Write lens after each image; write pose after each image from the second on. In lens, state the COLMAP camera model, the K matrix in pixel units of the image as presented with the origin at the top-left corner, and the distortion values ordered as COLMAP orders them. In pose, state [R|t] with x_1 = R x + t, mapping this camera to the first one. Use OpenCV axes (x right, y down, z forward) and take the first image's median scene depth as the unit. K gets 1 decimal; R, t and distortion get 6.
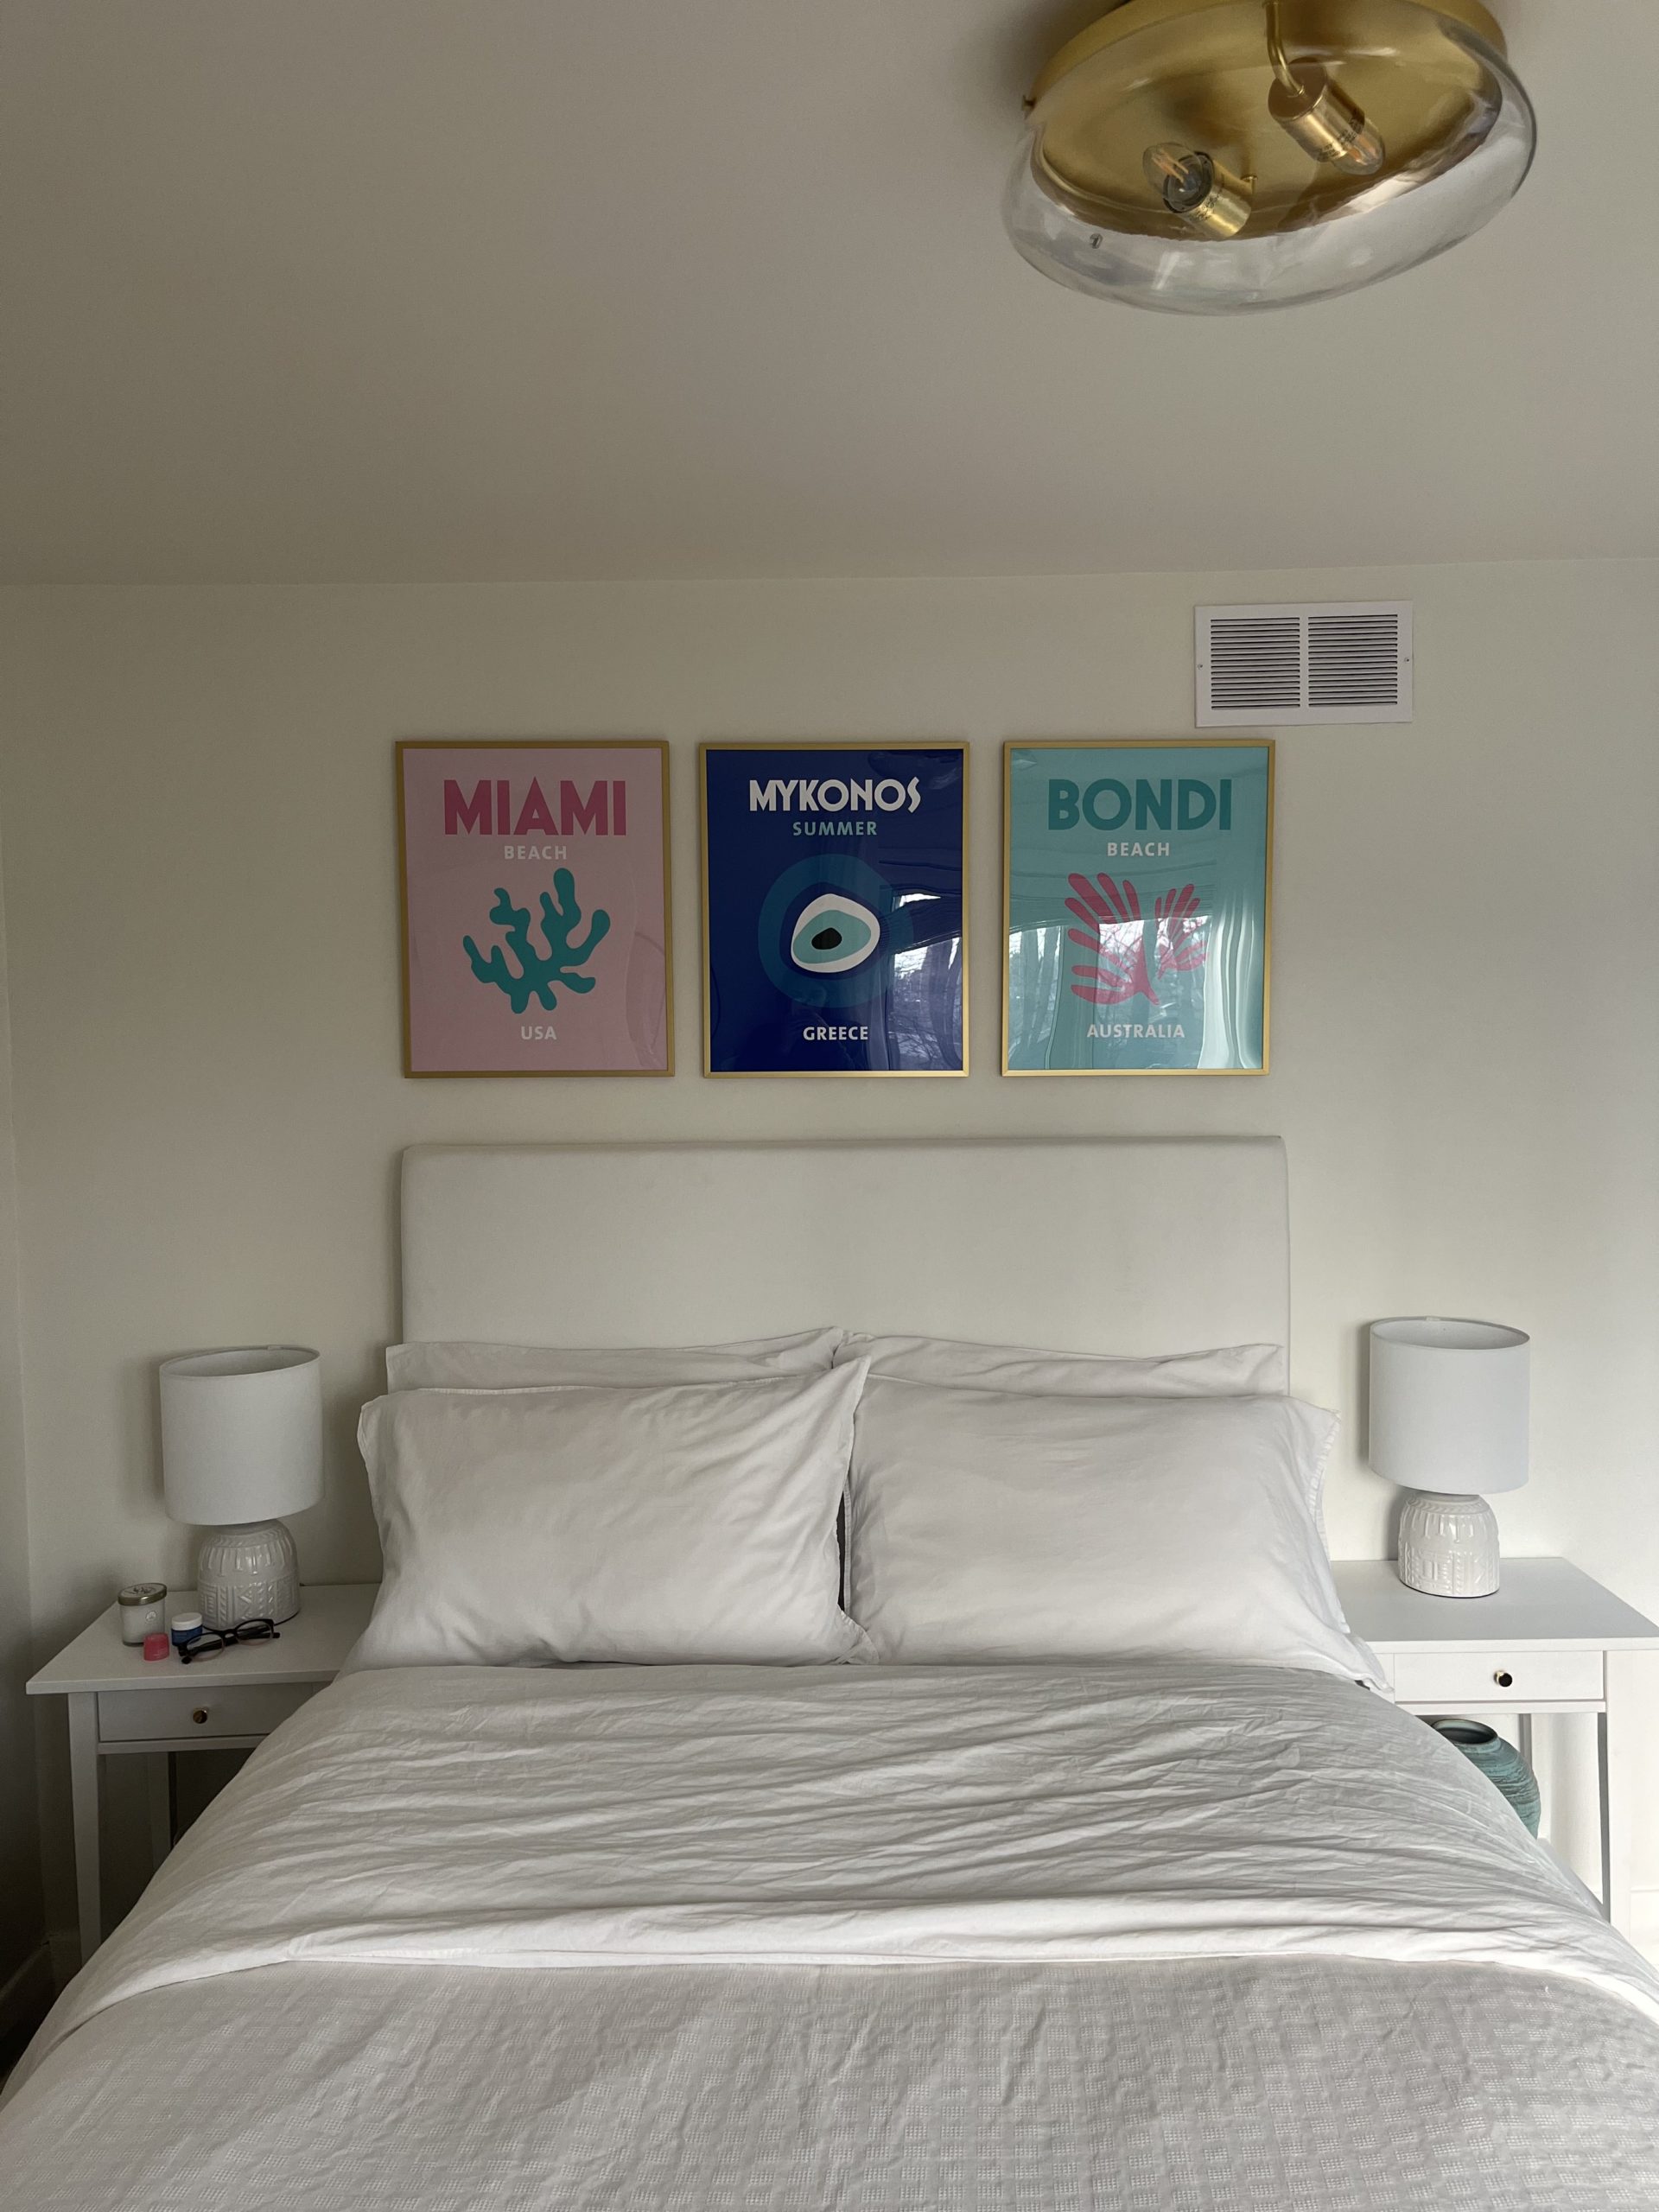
lens RADIAL K [[1664.4, 0, 832.0], [0, 1664.4, 1108.9], [0, 0, 1]] dist [0.072740, -0.090931]
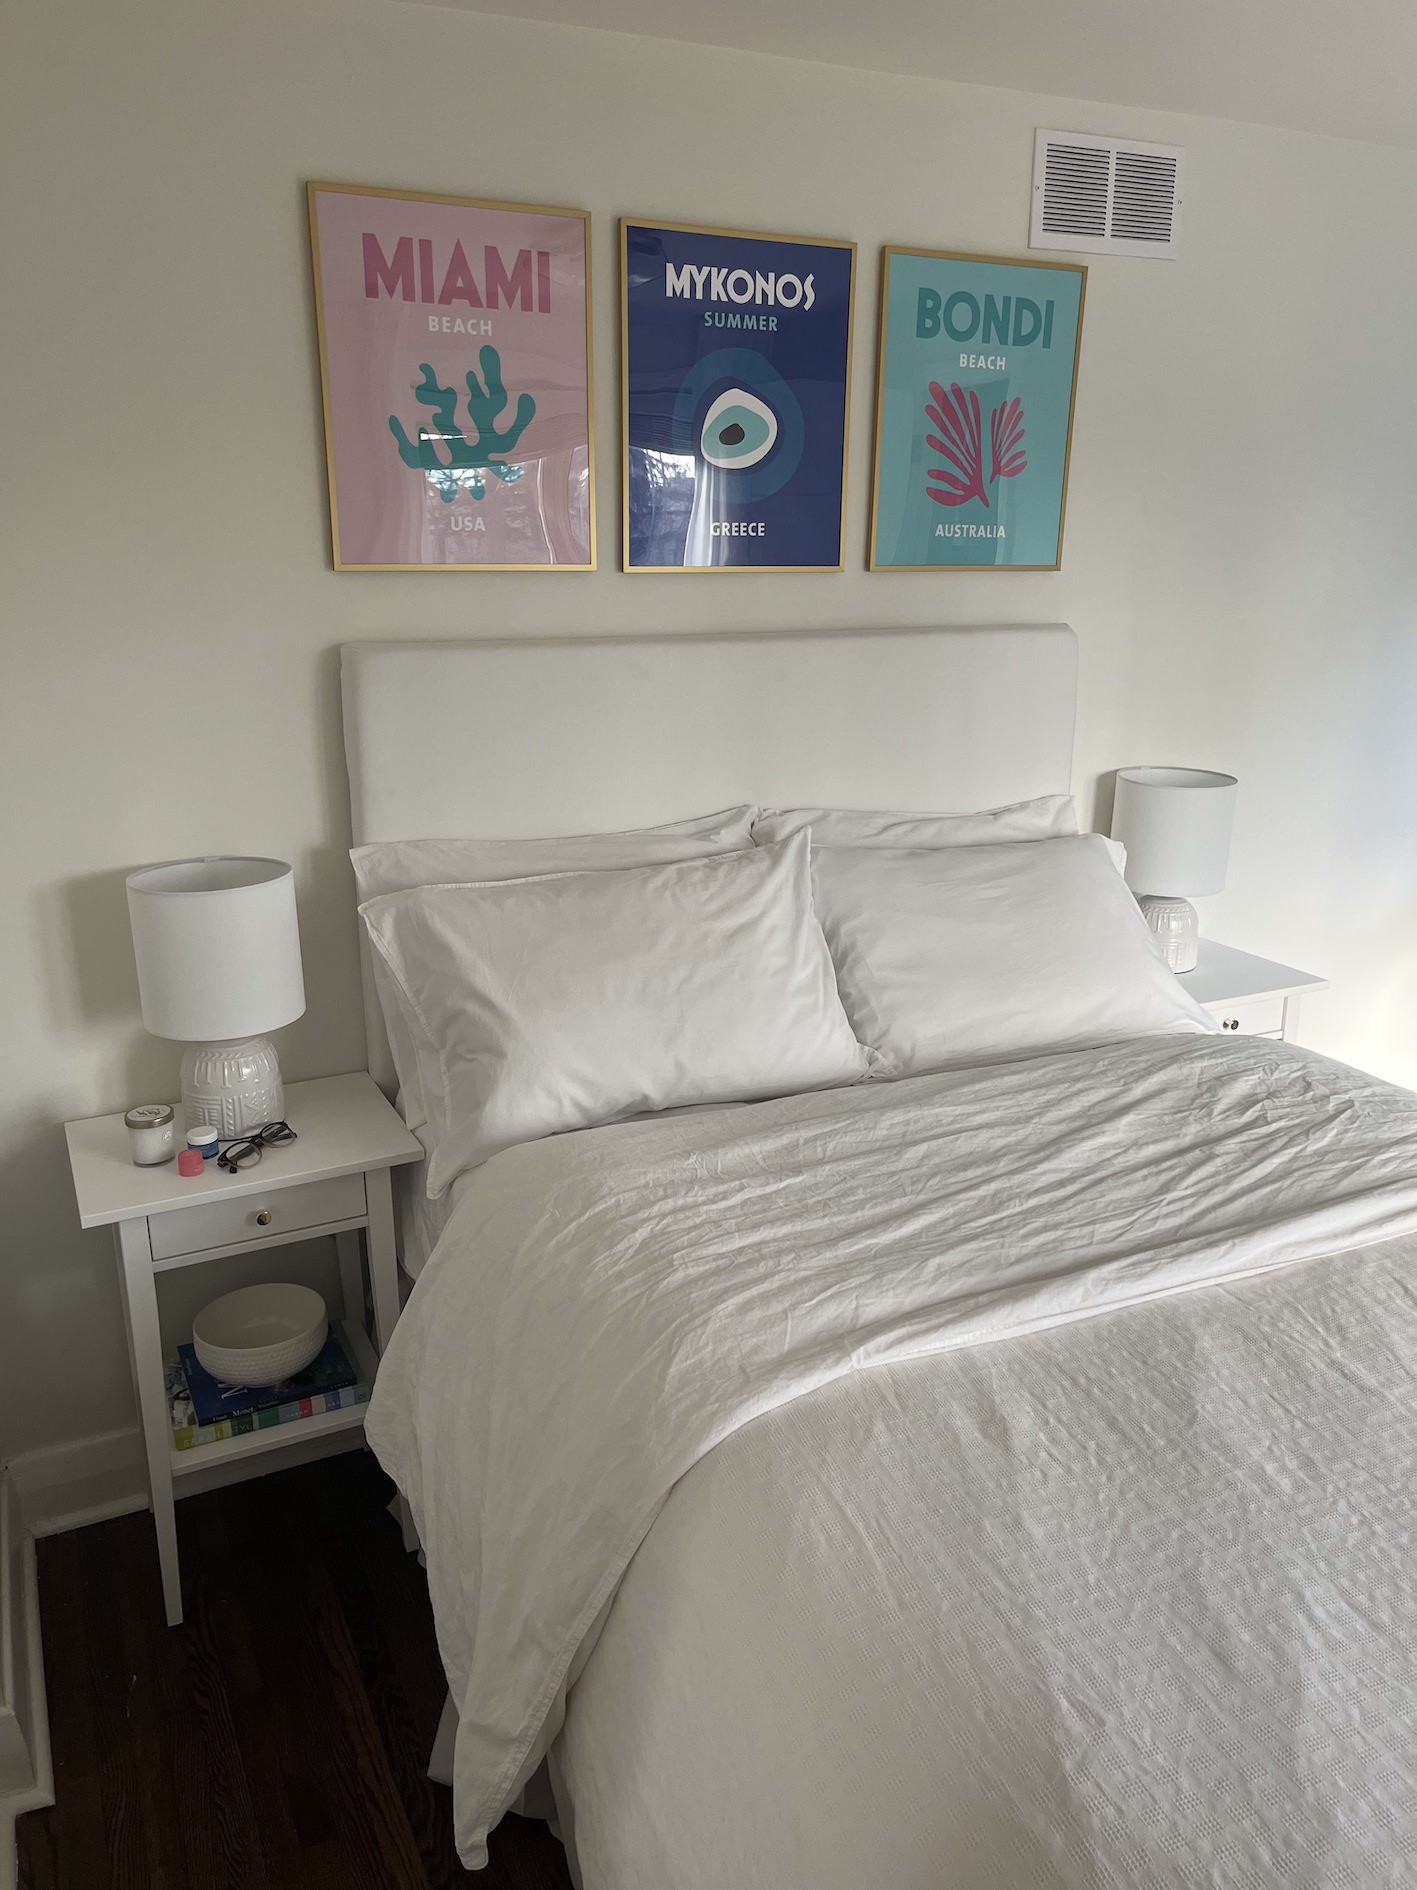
lens RADIAL K [[1426.6, 0, 708.5], [0, 1426.6, 945.0], [0, 0, 1]] dist [0.054292, -0.050430]
pose [[0.909383, -0.101385, 0.403414, -0.468809], [0.010895, 0.975314, 0.220554, 0.013272], [-0.415816, -0.196173, 0.888039, 0.159258]]
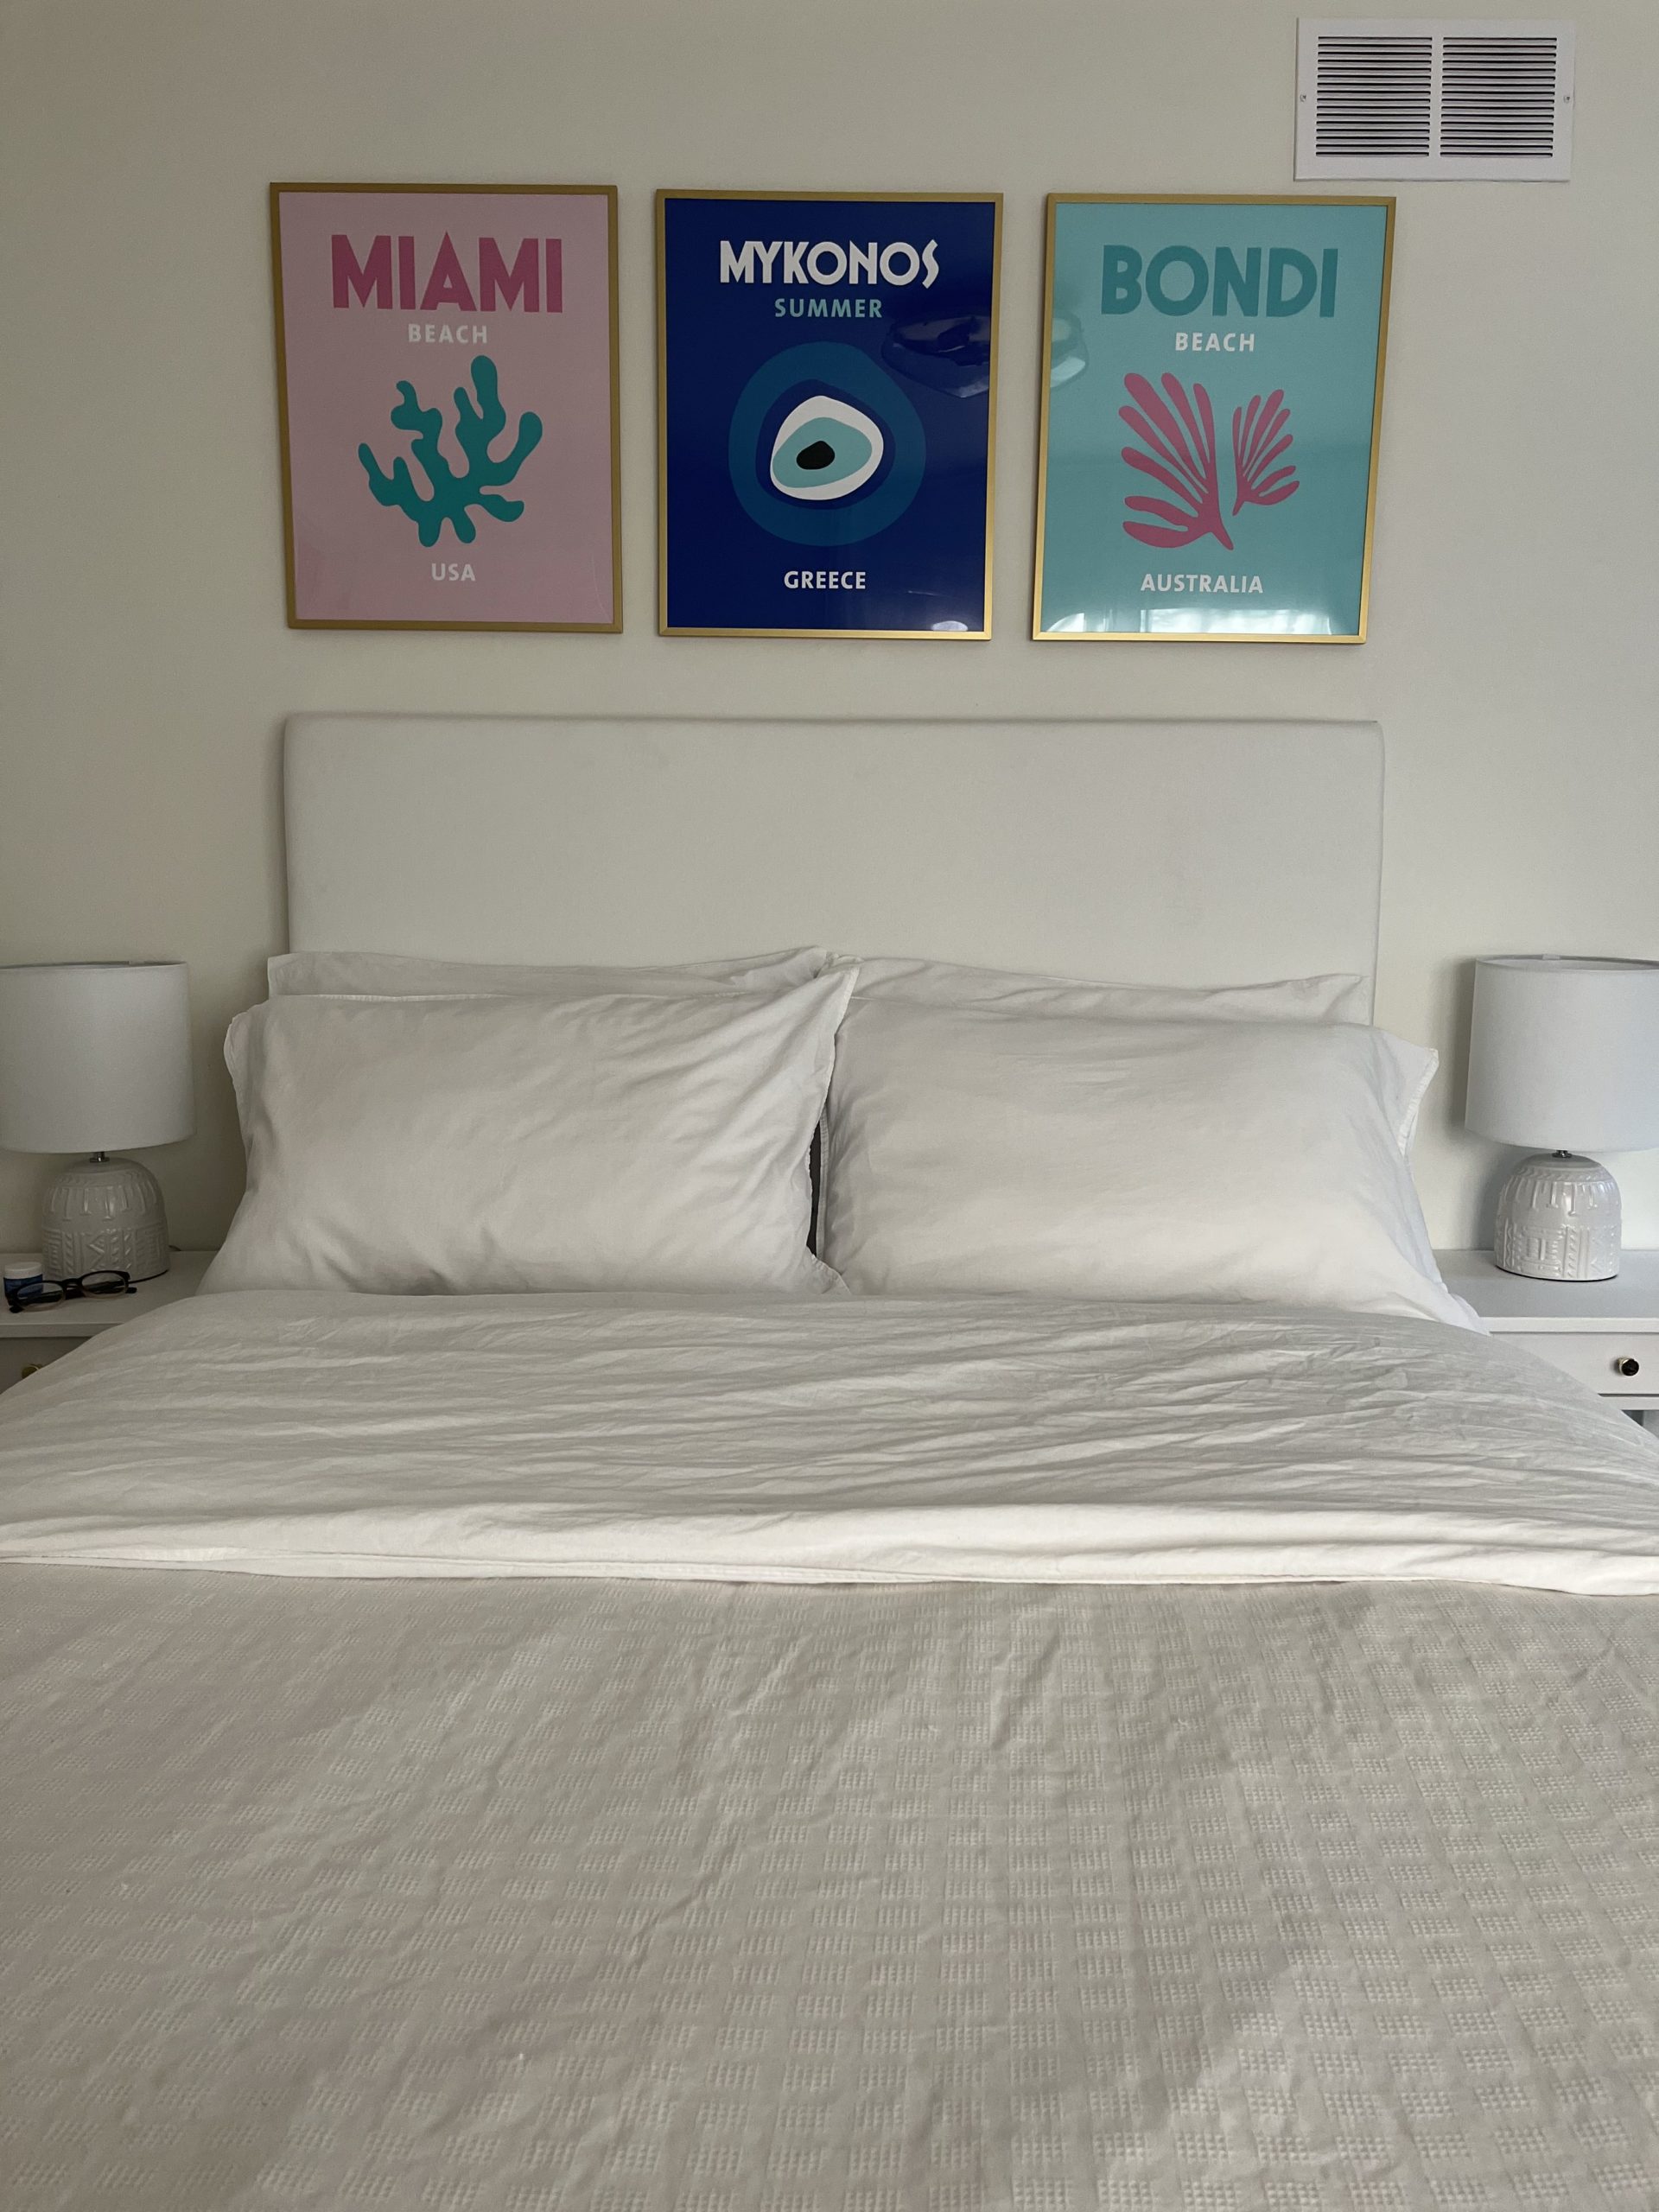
lens RADIAL K [[1669.7, 0, 829.5], [0, 1669.7, 1106.0], [0, 0, 1]] dist [0.054292, -0.050430]
pose [[0.999719, 0.019368, -0.013668, 0.022971], [-0.018142, 0.996236, 0.084759, 0.156149], [0.015258, -0.084487, 0.996308, 0.201548]]
